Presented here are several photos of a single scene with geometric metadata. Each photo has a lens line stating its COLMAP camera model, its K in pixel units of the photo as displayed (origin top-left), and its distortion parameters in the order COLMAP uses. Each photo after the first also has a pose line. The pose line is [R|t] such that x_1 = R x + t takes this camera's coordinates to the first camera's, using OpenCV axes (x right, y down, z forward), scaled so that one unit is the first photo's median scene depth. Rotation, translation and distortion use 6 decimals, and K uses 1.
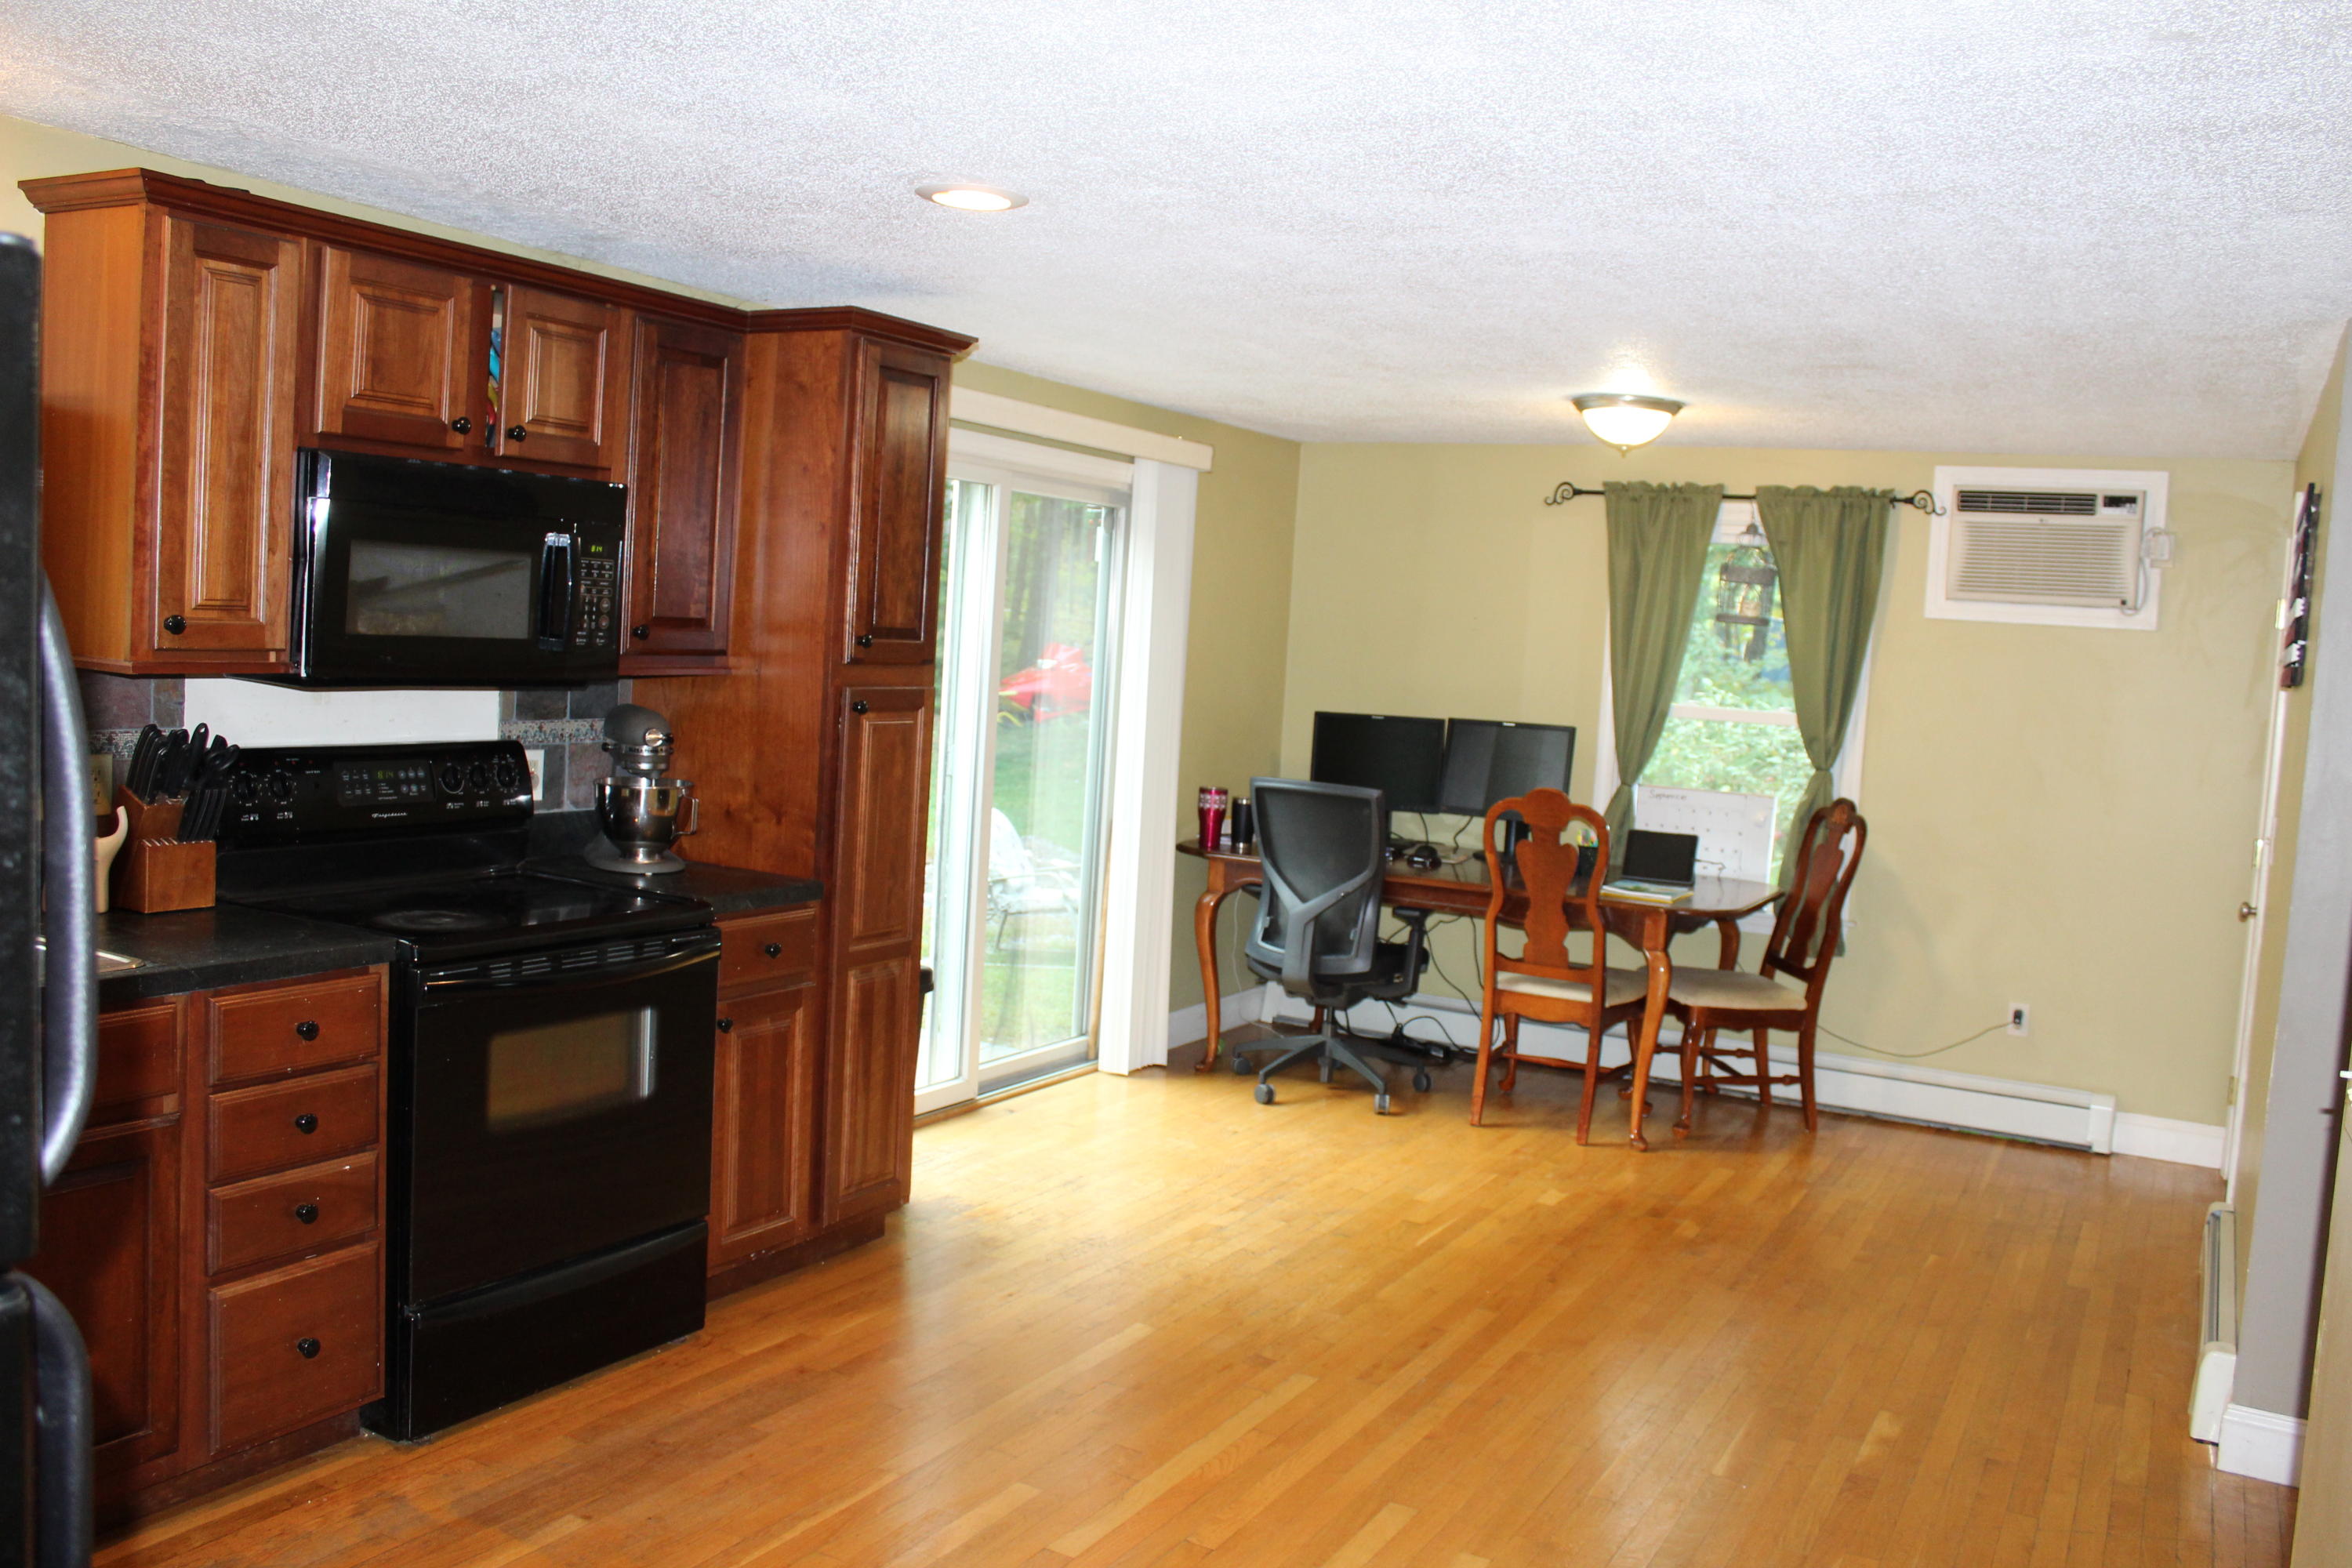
lens RADIAL K [[1958.0, 0, 1177.5], [0, 1958.0, 762.9], [0, 0, 1]] dist [-0.157713, 0.131073]
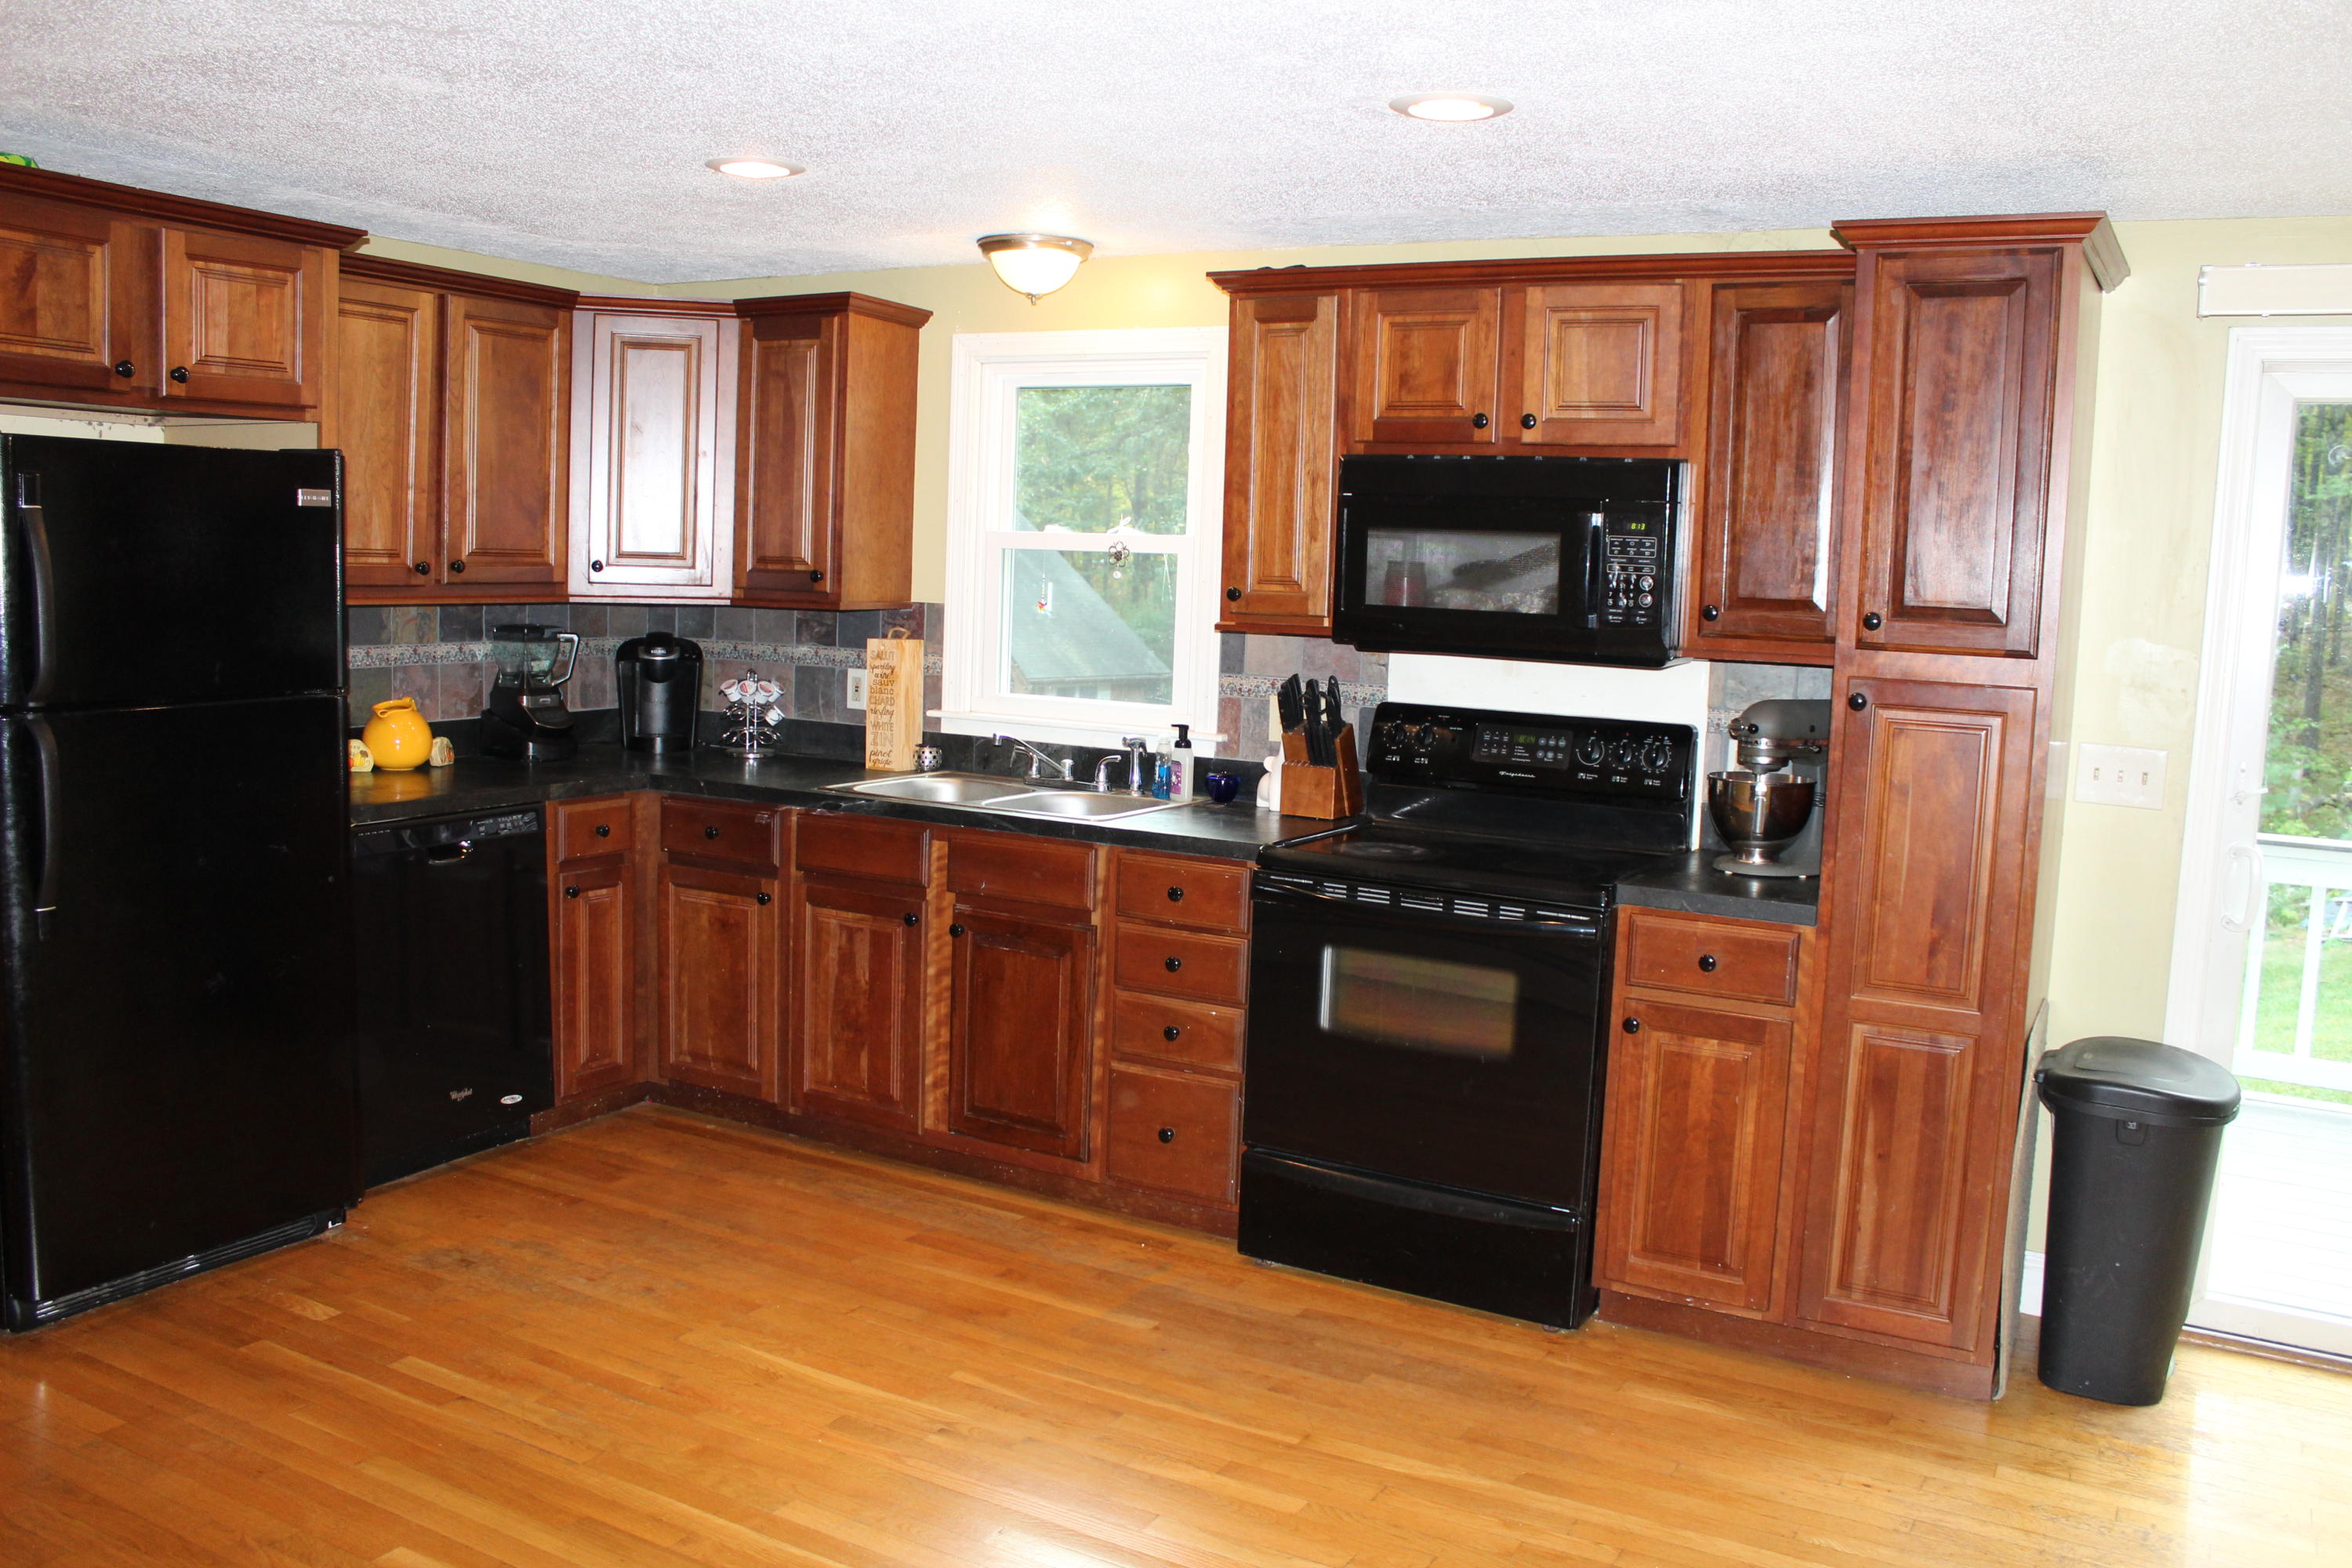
lens RADIAL K [[1958.0, 0, 1185.6], [0, 1958.0, 765.0], [0, 0, 1]] dist [-0.157713, 0.131073]
pose [[-0.008806, 0.043461, -0.999016, 0.729405], [-0.108986, 0.993062, 0.044162, -0.007676], [0.994004, 0.109267, -0.004009, 0.809991]]
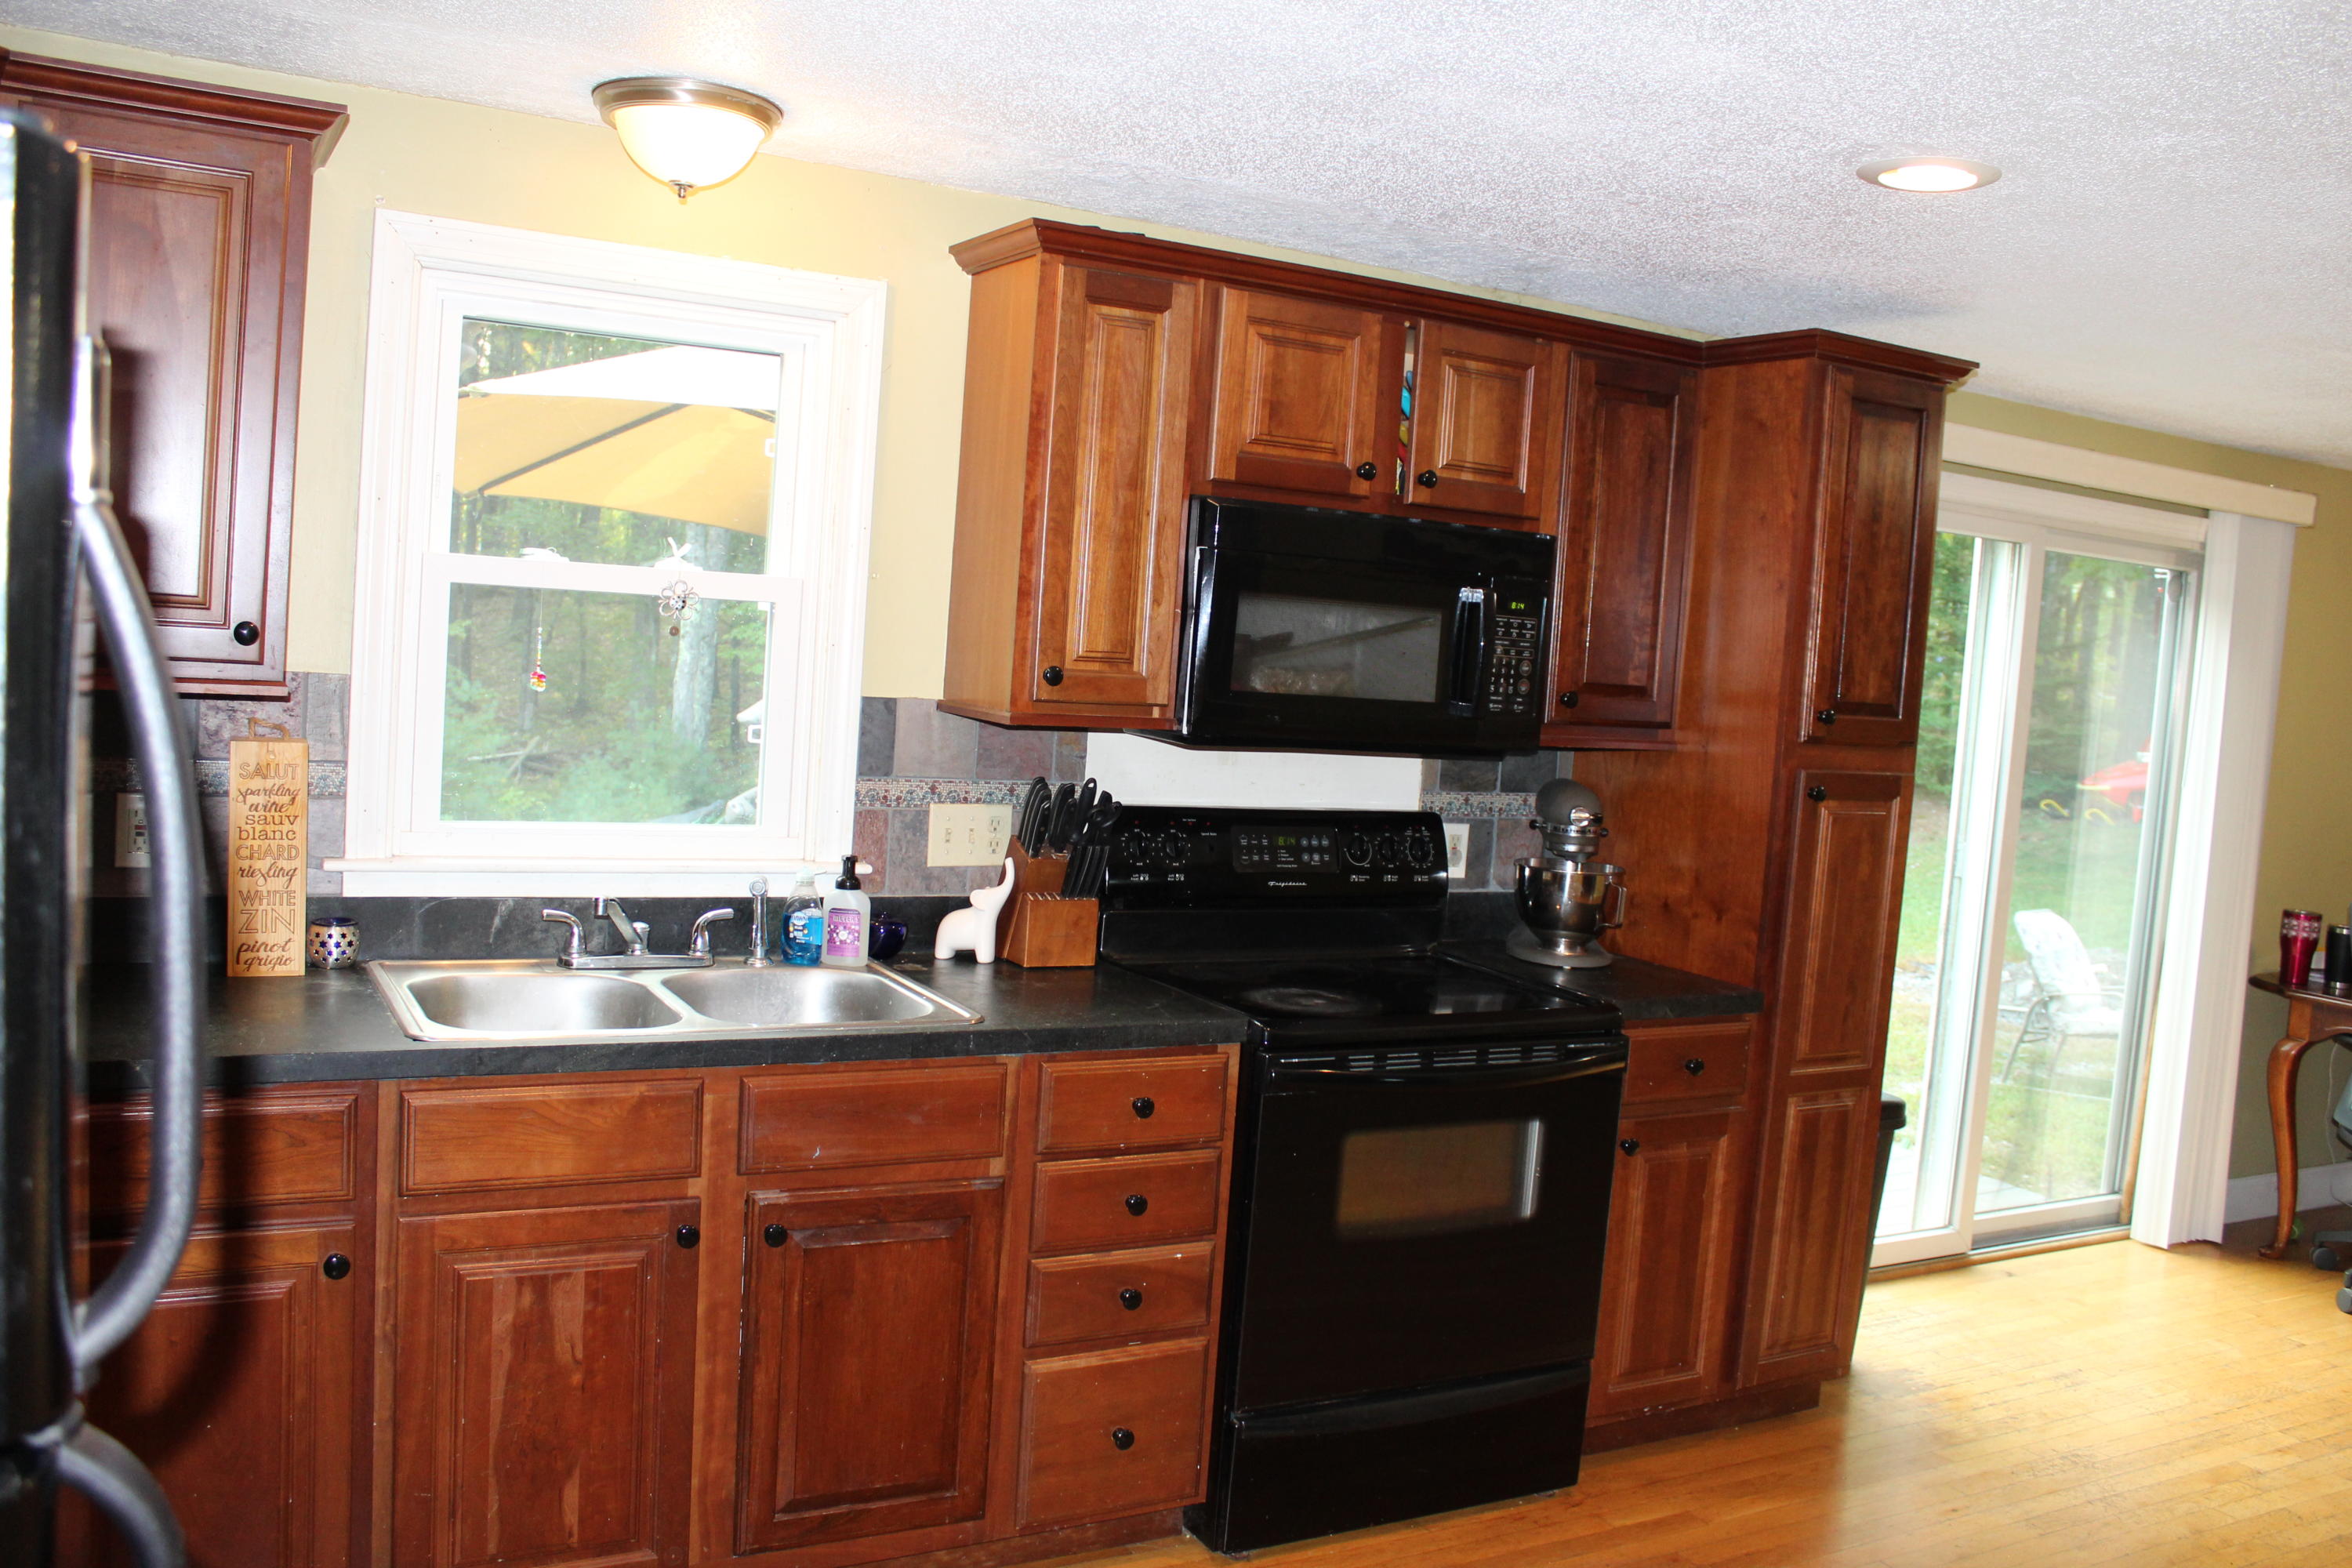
lens RADIAL K [[1958.0, 0, 1160.2], [0, 1958.0, 764.9], [0, 0, 1]] dist [-0.157713, 0.131073]
pose [[0.848858, 0.036002, -0.527393, 0.043854], [-0.056844, 0.998110, -0.023359, -0.005401], [0.525555, 0.049808, 0.849300, 0.140146]]
